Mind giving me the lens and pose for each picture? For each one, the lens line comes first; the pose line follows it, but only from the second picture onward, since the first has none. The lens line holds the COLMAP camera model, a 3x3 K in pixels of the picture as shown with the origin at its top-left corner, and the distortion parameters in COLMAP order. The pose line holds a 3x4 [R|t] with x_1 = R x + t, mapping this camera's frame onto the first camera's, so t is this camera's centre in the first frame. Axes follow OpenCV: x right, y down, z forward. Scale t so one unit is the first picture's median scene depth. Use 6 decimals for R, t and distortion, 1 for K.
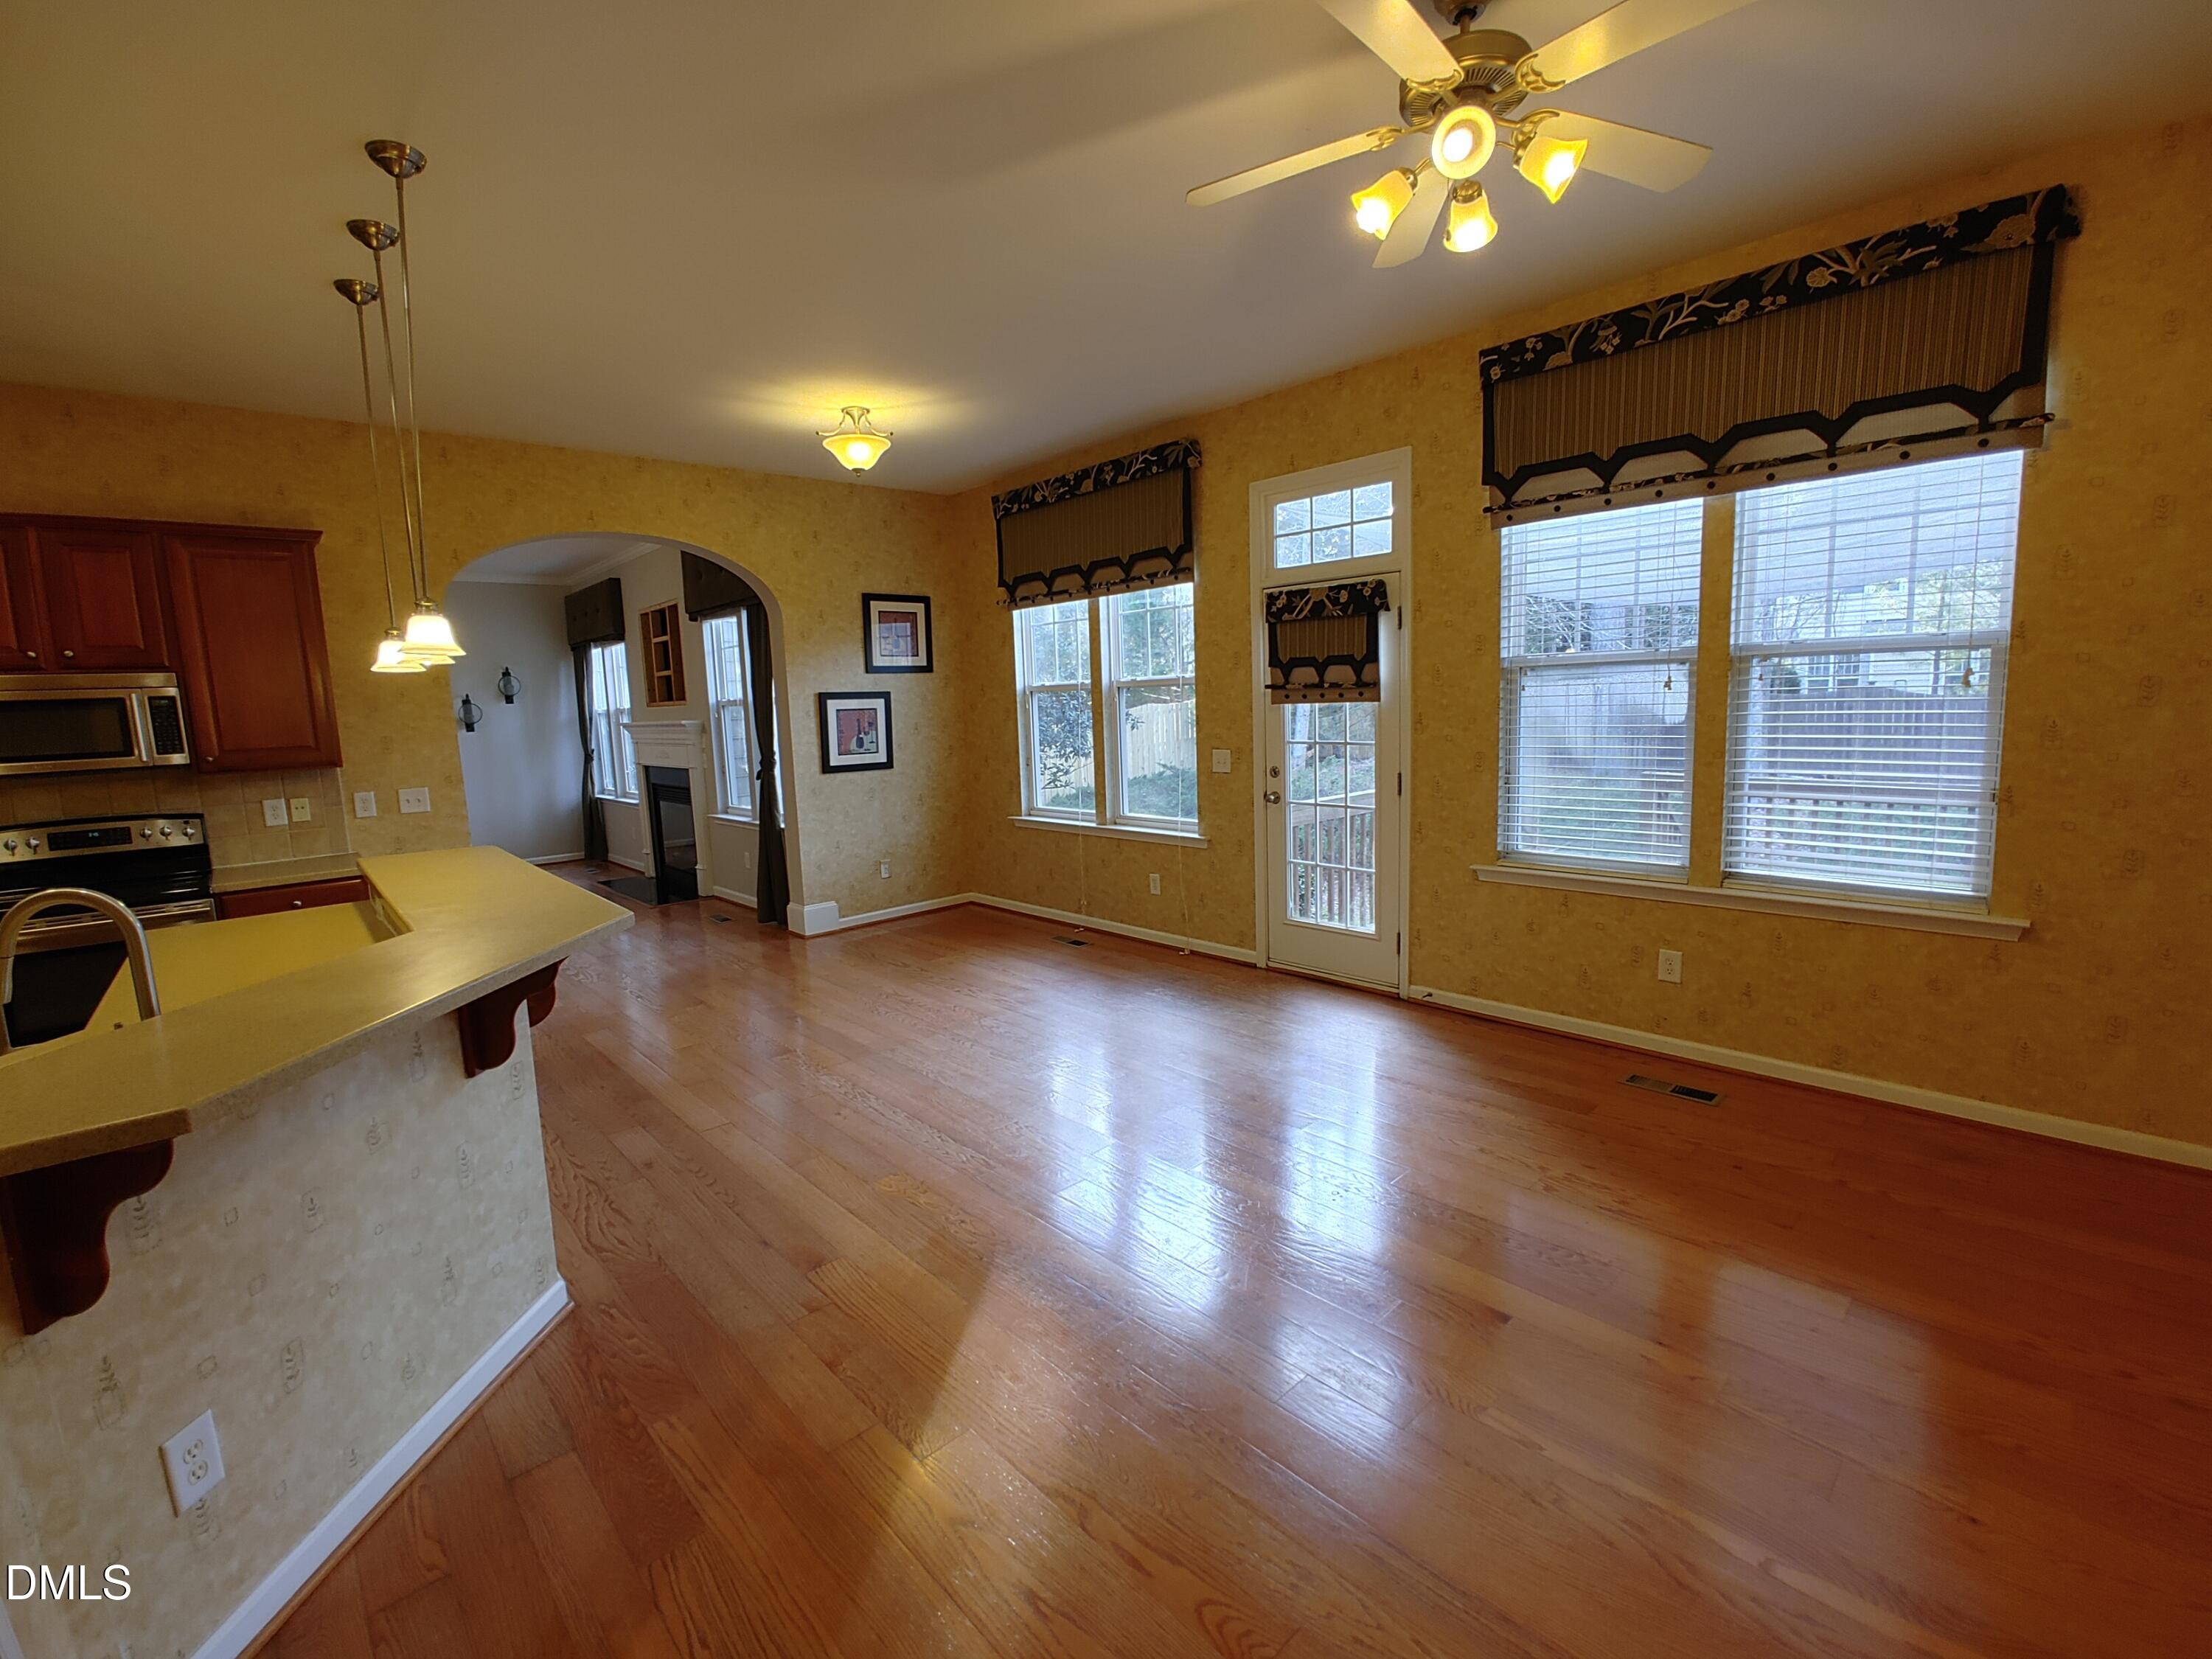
lens RADIAL K [[969.5, 0, 1092.1], [0, 969.5, 820.0], [0, 0, 1]] dist [-0.020602, 0.000502]
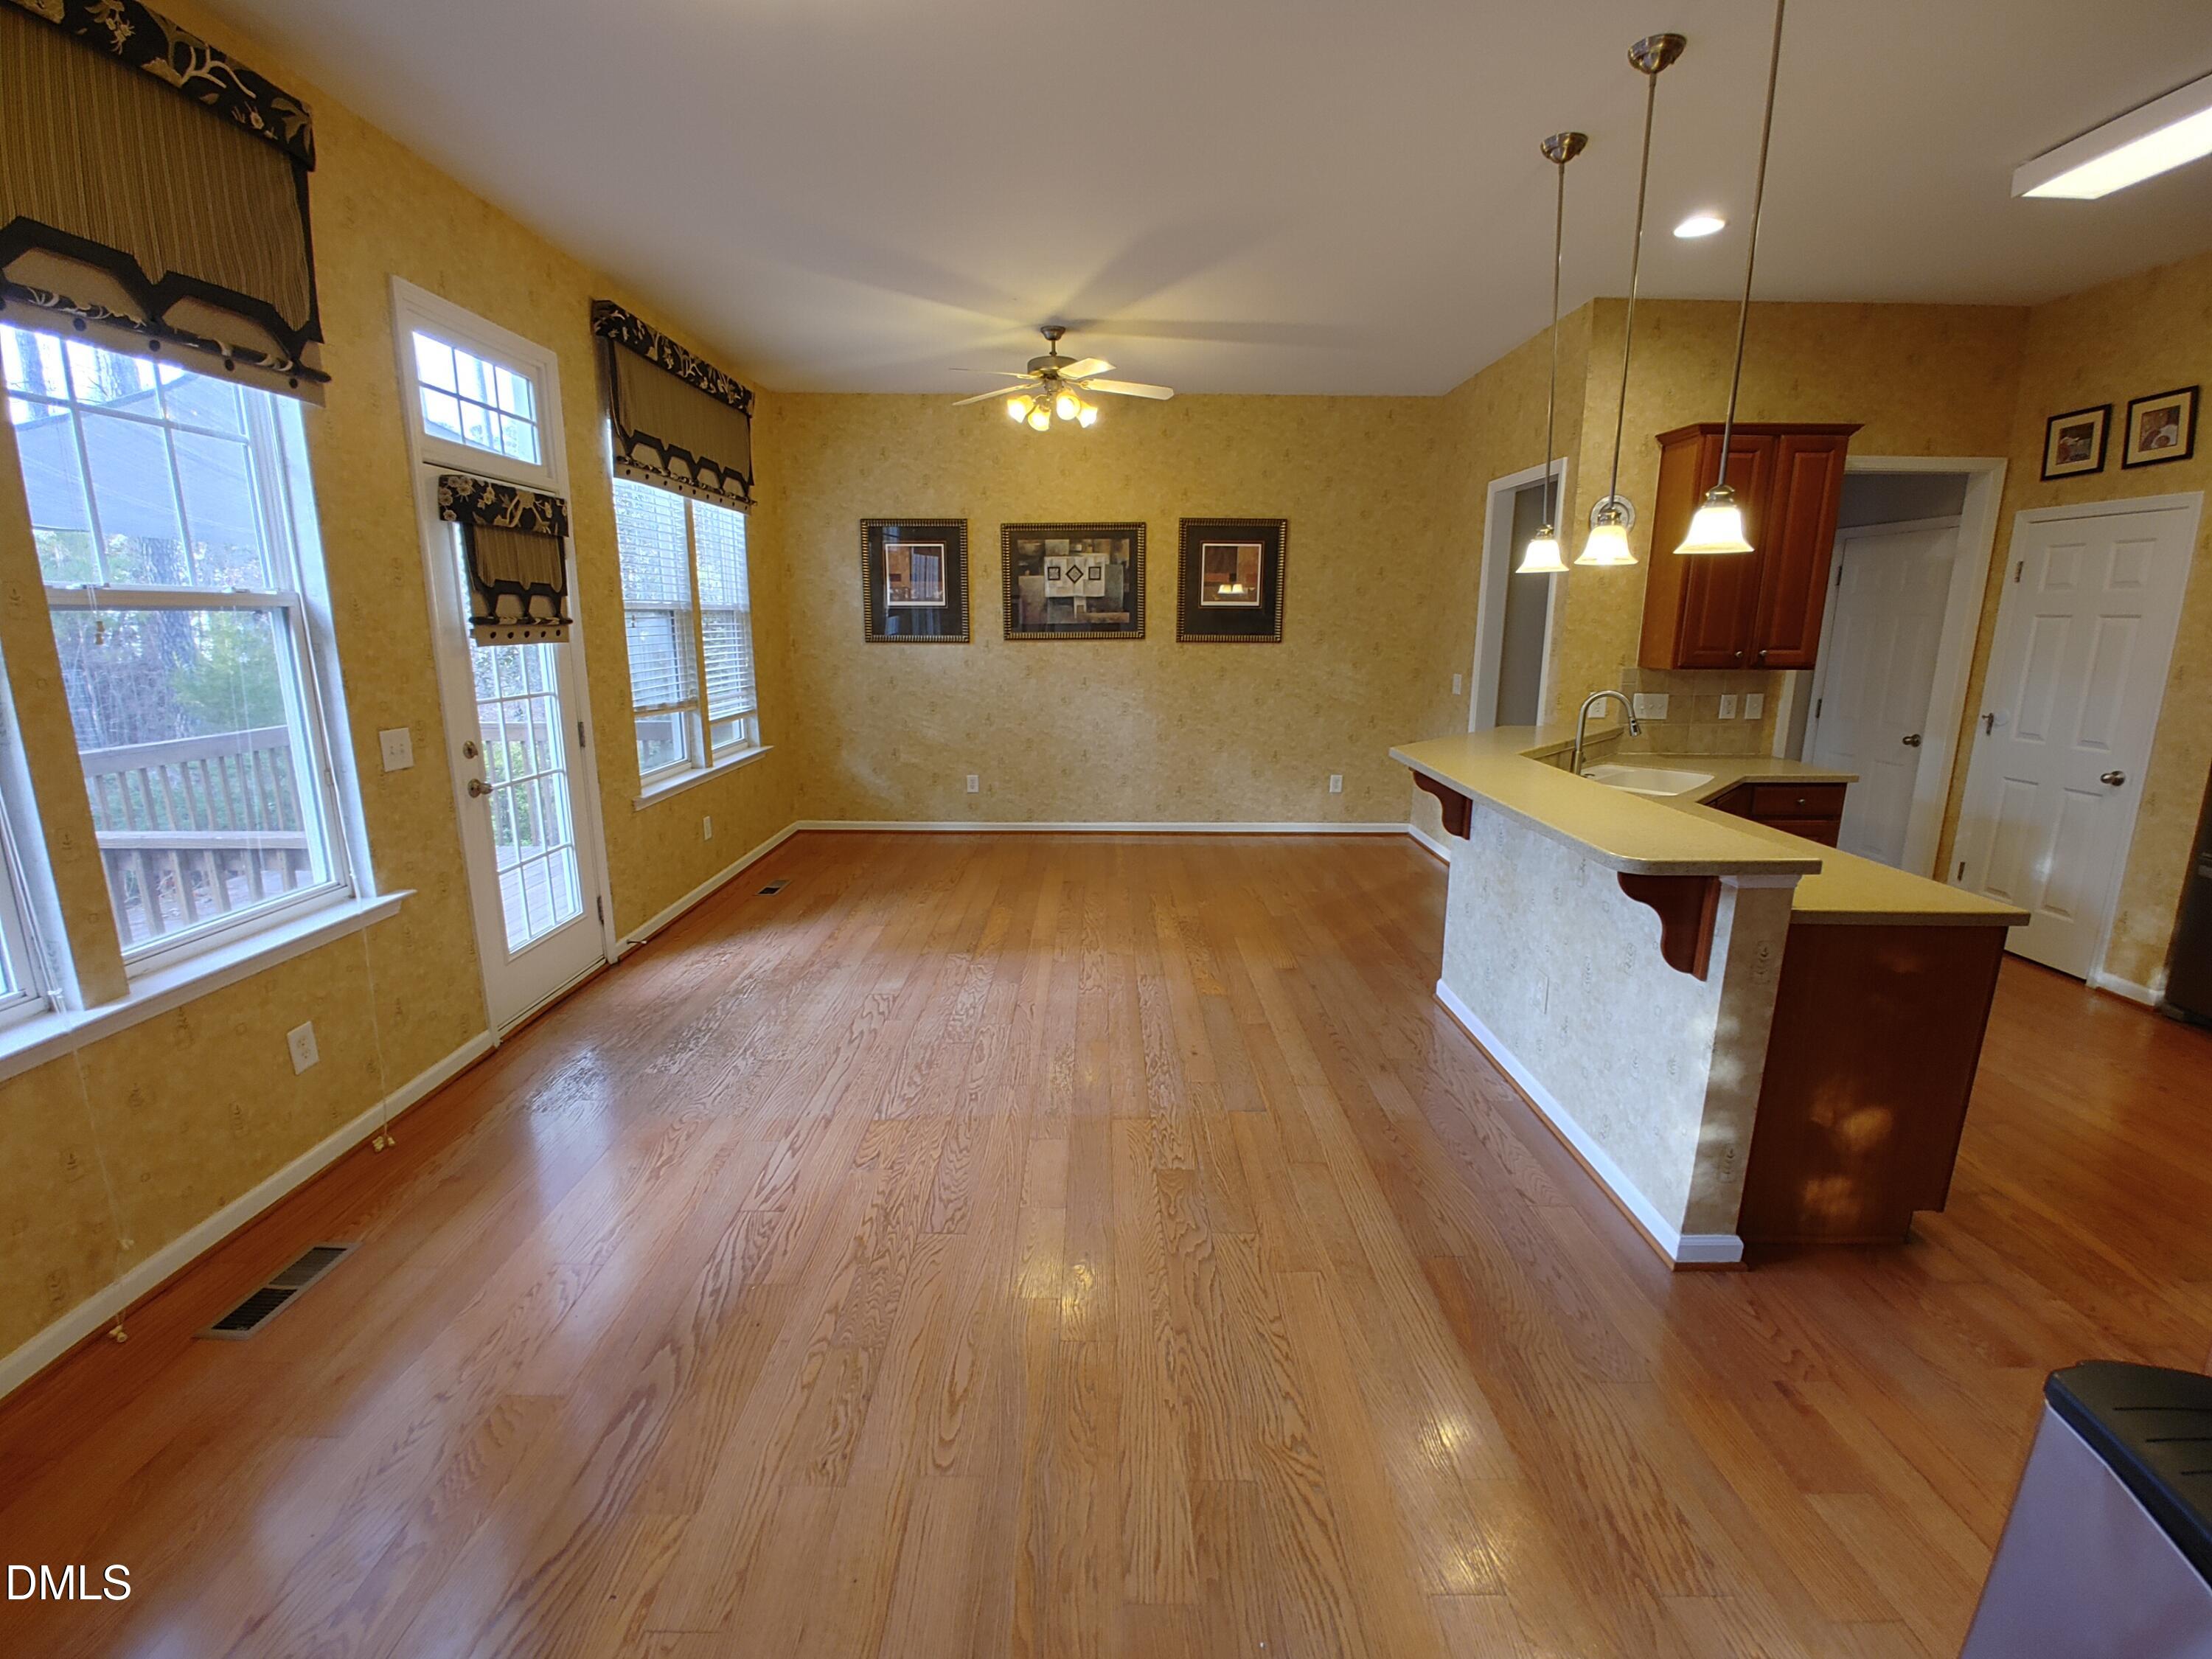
lens RADIAL K [[961.6, 0, 1103.6], [0, 961.6, 823.3], [0, 0, 1]] dist [-0.018368, 0.000575]
pose [[-0.741167, -0.106030, 0.662895, -0.605190], [0.107842, 0.955819, 0.273459, -0.141059], [-0.662603, 0.274166, -0.696987, 1.247369]]
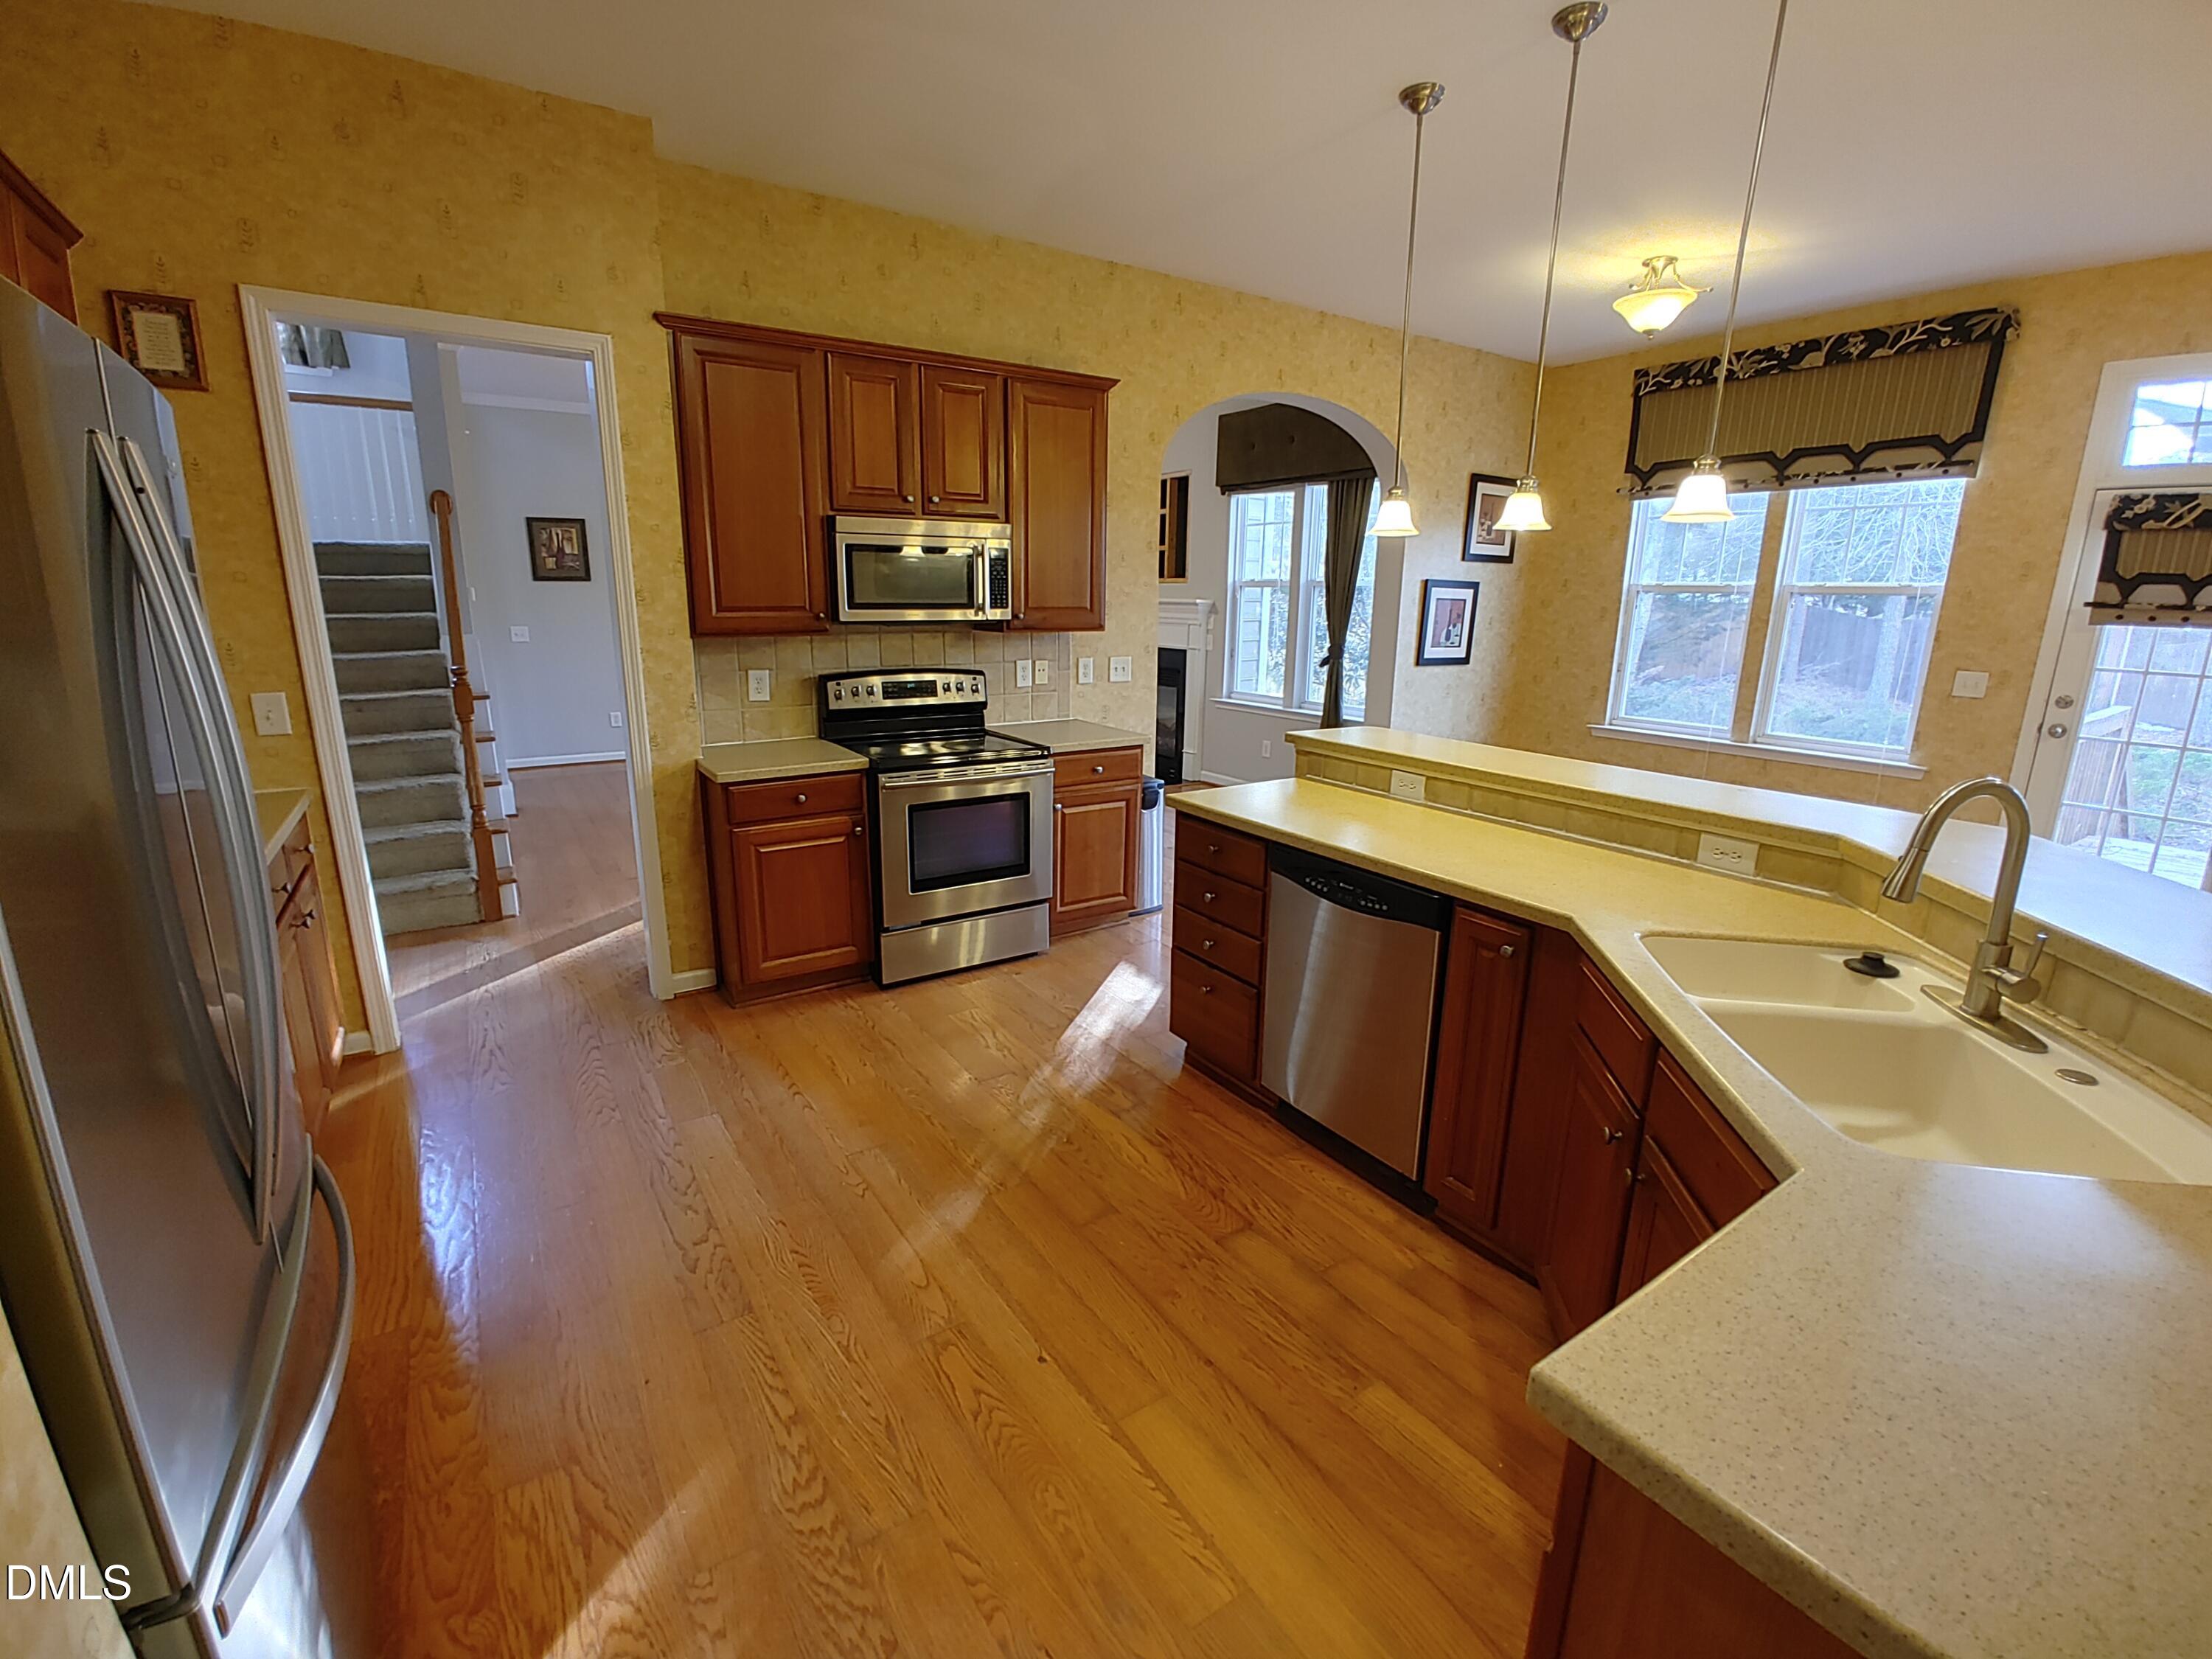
lens RADIAL K [[961.6, 0, 1103.6], [0, 961.6, 823.3], [0, 0, 1]] dist [-0.018368, 0.000575]
pose [[0.987332, 0.085557, -0.133626, -0.588140], [-0.069910, 0.990585, 0.117700, 0.021636], [0.142438, -0.106868, 0.984018, 0.009828]]
